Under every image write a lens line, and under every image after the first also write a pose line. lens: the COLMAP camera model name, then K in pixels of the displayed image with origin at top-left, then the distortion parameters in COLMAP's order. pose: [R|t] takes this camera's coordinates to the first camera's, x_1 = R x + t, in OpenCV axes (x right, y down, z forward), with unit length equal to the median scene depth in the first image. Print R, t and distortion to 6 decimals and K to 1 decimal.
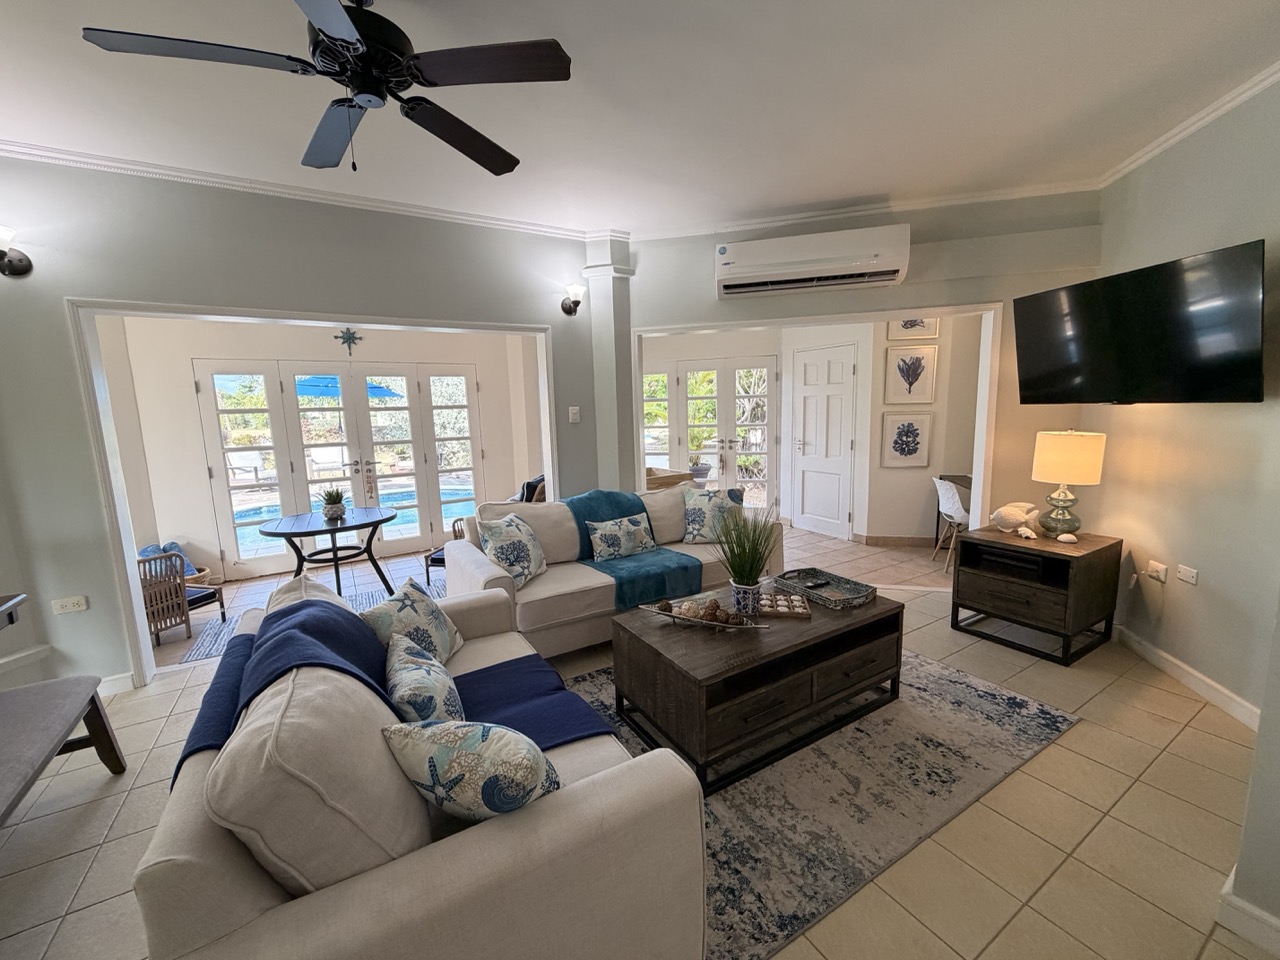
lens RADIAL K [[509.9, 0, 635.8], [0, 509.9, 480.3], [0, 0, 1]] dist [-0.003113, 0.000241]
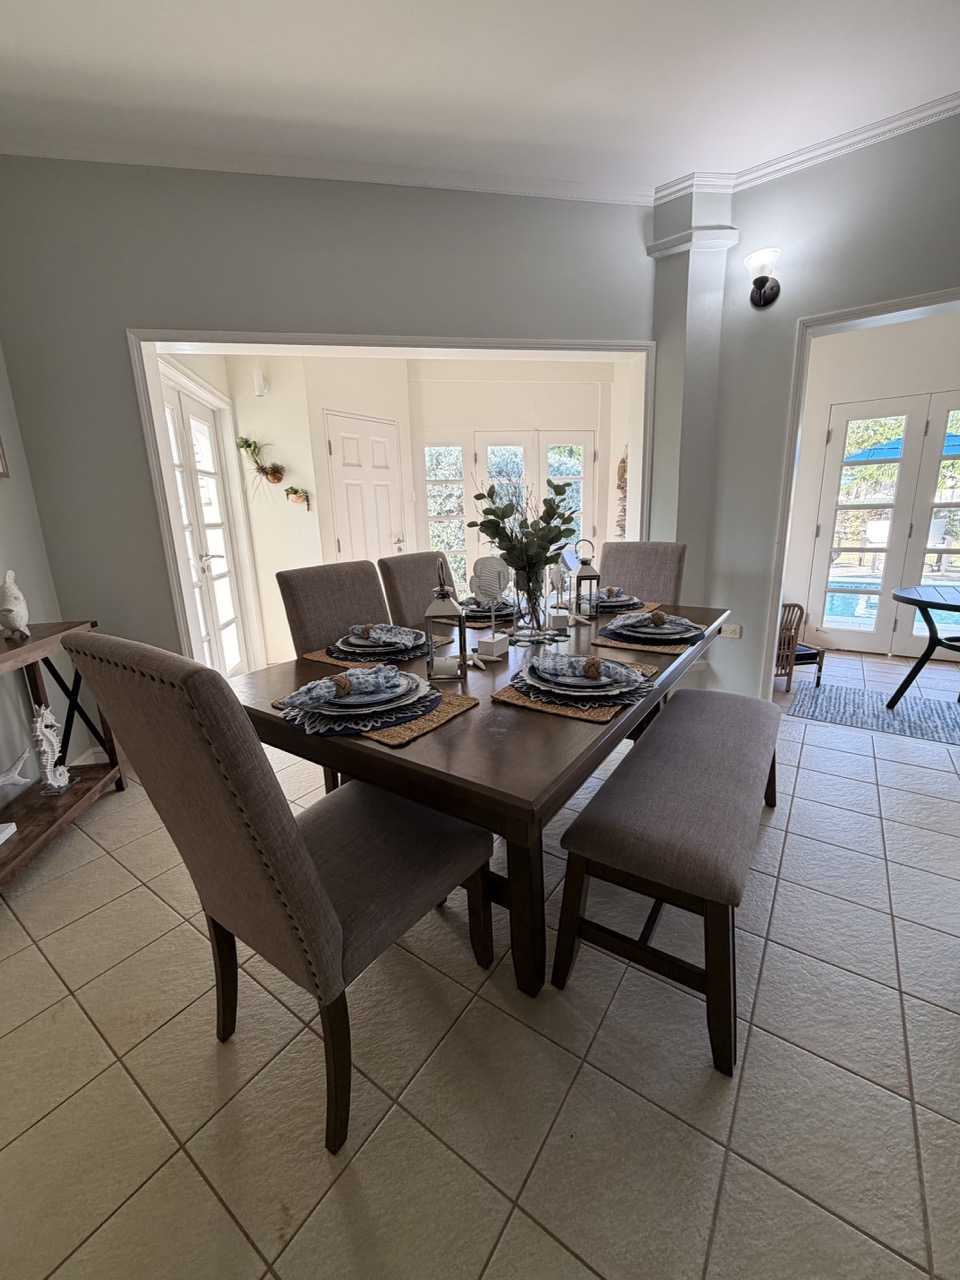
lens RADIAL K [[509.9, 0, 480.1], [0, 509.9, 641.5], [0, 0, 1]] dist [-0.003113, 0.000241]
pose [[0.409002, 0.240589, -0.880247, -0.274299], [-0.111643, 0.970565, 0.213400, 0.070652], [0.905678, 0.010992, 0.423823, 0.037698]]
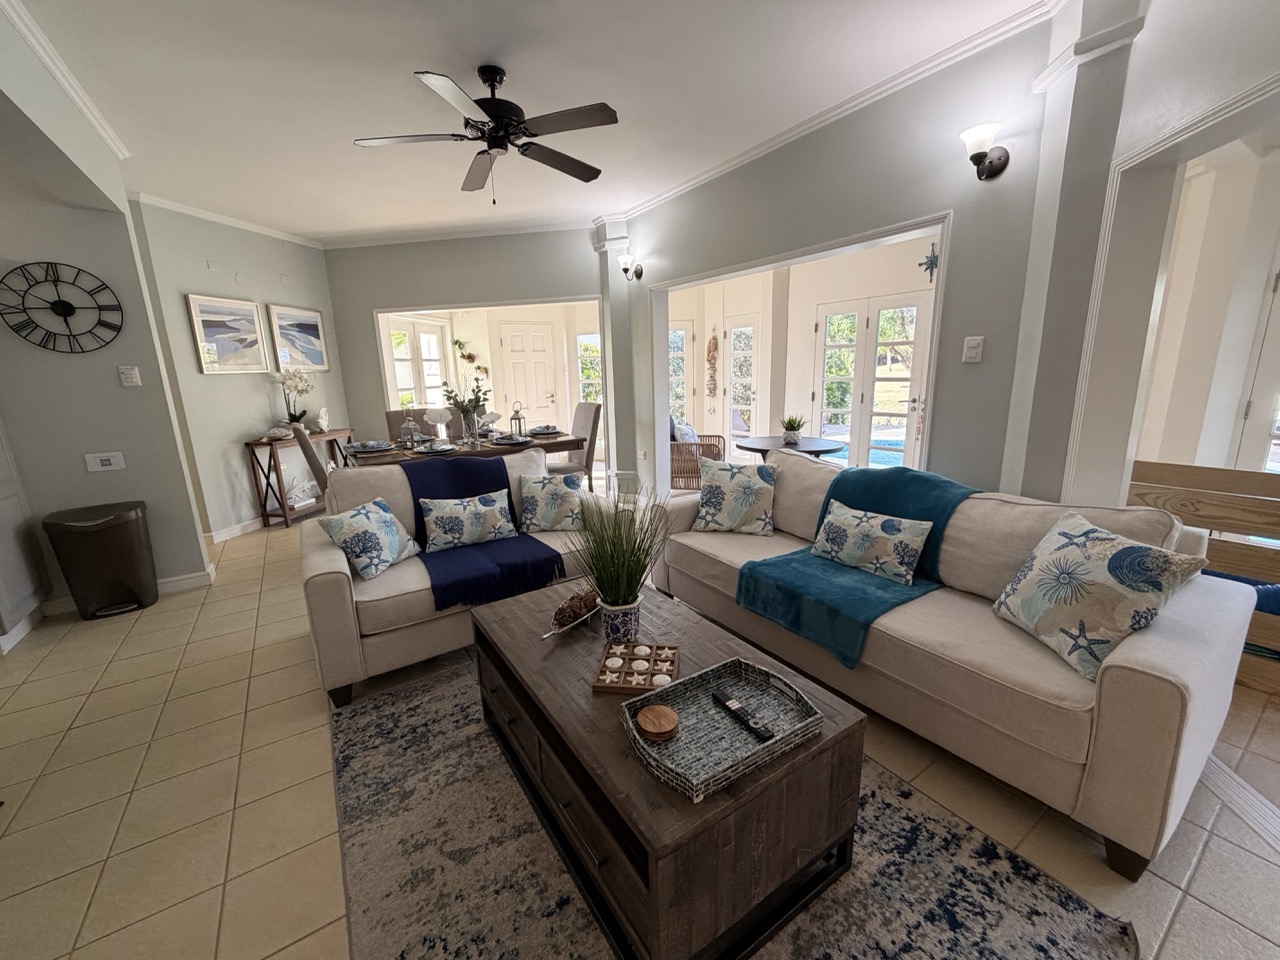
lens RADIAL K [[509.9, 0, 633.6], [0, 509.9, 482.9], [0, 0, 1]] dist [-0.003113, 0.000241]
pose [[0.047171, 0.249425, -0.967245, 0.587097], [-0.113040, 0.963435, 0.242930, -0.087879], [0.992470, 0.097878, 0.073641, 0.649880]]
